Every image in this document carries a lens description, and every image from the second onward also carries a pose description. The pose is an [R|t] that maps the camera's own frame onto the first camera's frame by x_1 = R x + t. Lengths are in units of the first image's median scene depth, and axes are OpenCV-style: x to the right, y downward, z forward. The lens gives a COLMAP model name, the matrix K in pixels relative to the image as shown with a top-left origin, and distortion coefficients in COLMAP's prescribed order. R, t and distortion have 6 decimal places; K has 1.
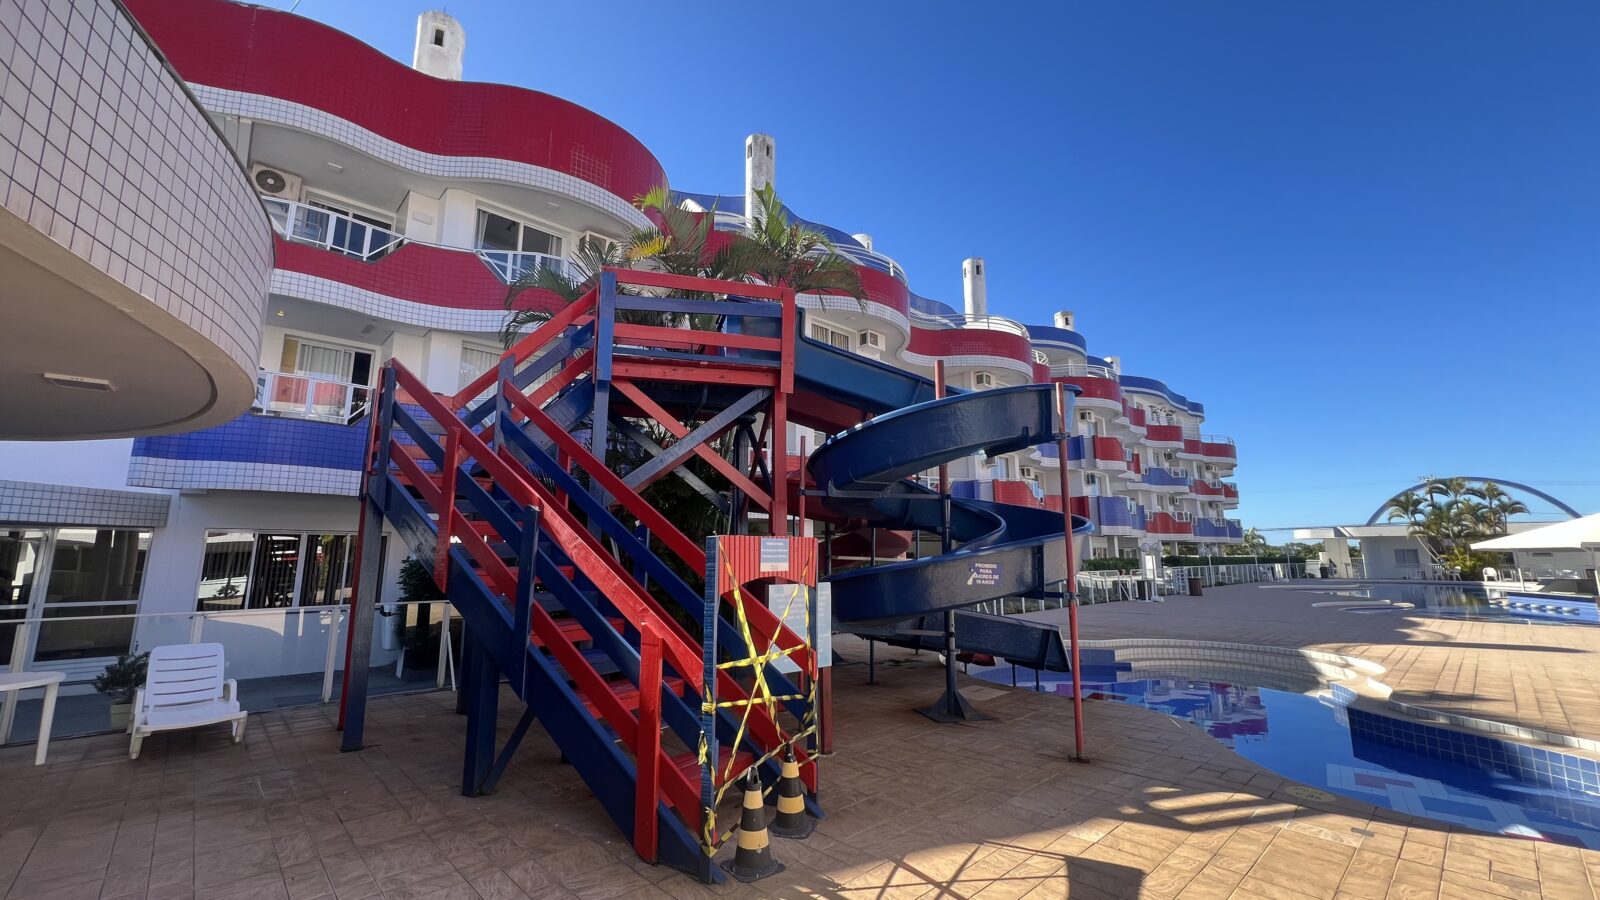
lens RADIAL K [[640.3, 0, 793.8], [0, 640.3, 442.7], [0, 0, 1]] dist [-0.003818, 0.000972]
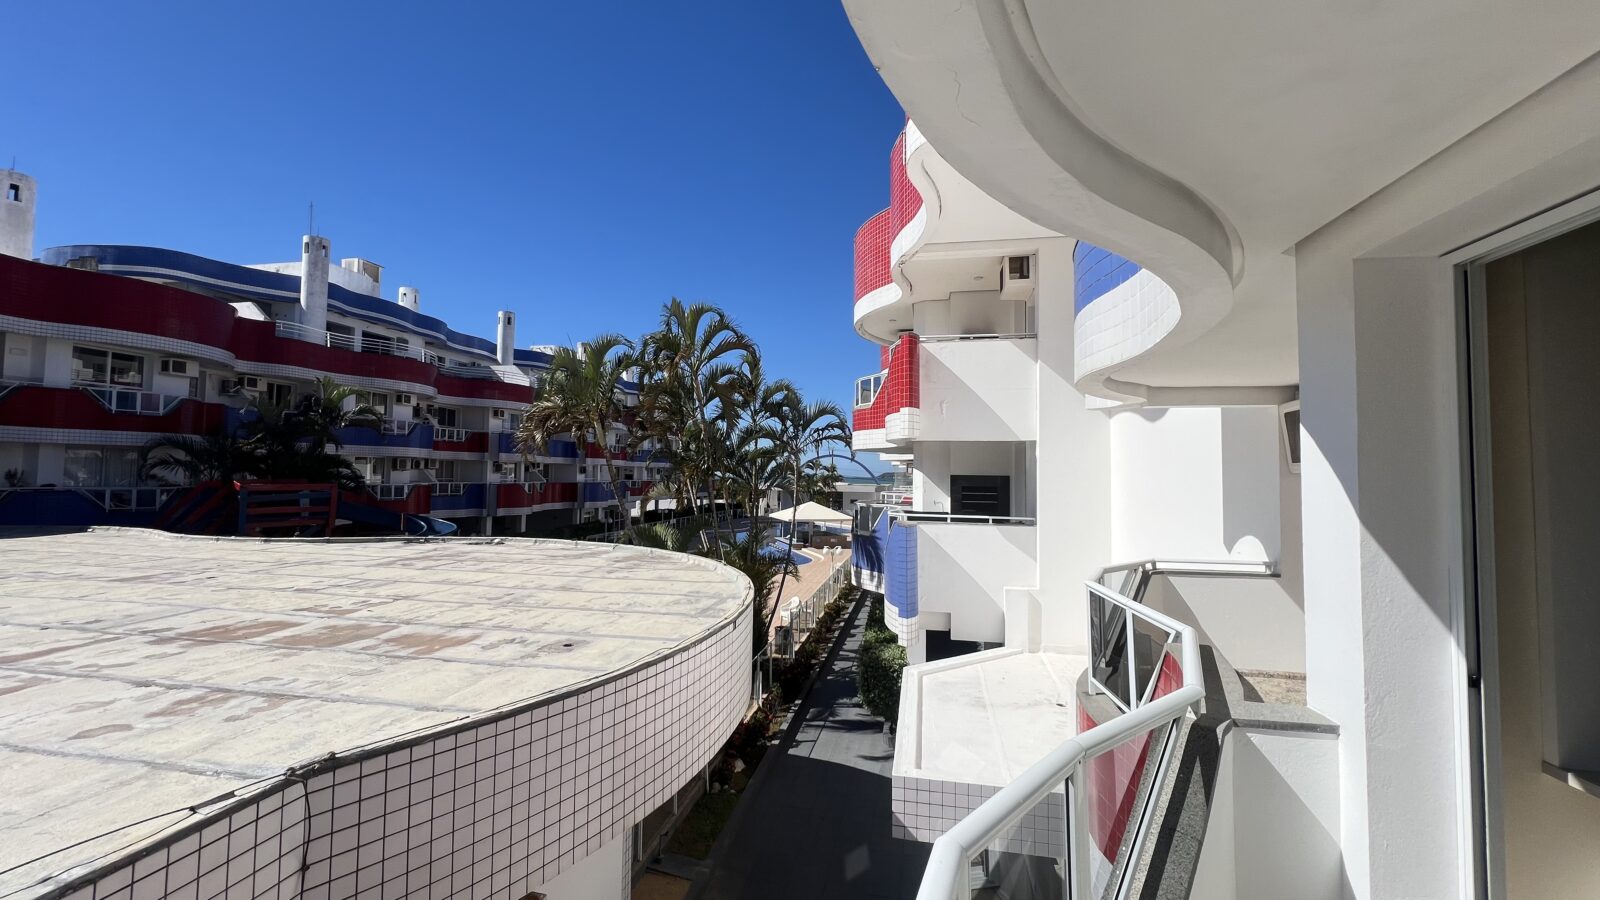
lens RADIAL K [[640.3, 0, 799.7], [0, 640.3, 444.0], [0, 0, 1]] dist [-0.003818, 0.000972]
pose [[0.809010, 0.038633, 0.586524, -0.004650], [-0.114125, 0.989173, 0.092261, -0.491546], [-0.576609, -0.141577, 0.804660, -1.188634]]
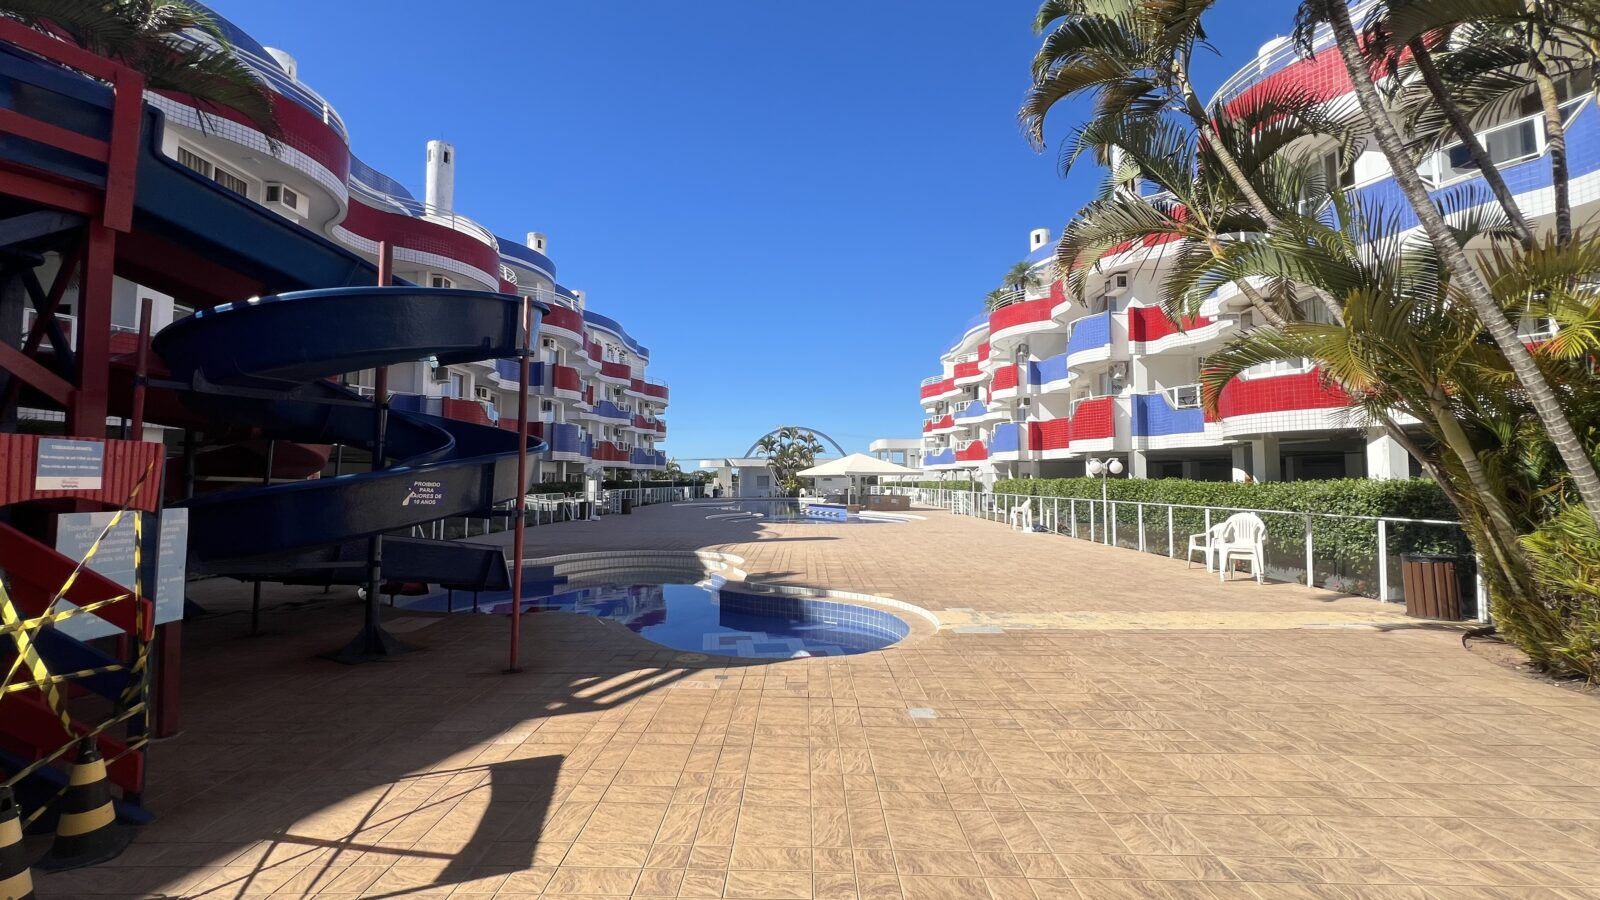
lens RADIAL K [[640.3, 0, 797.4], [0, 640.3, 447.1], [0, 0, 1]] dist [-0.003818, 0.000972]
pose [[0.688274, 0.038586, 0.724424, 0.002352], [-0.126560, 0.989658, 0.067531, 0.005846], [-0.714326, -0.138163, 0.686039, 0.008758]]
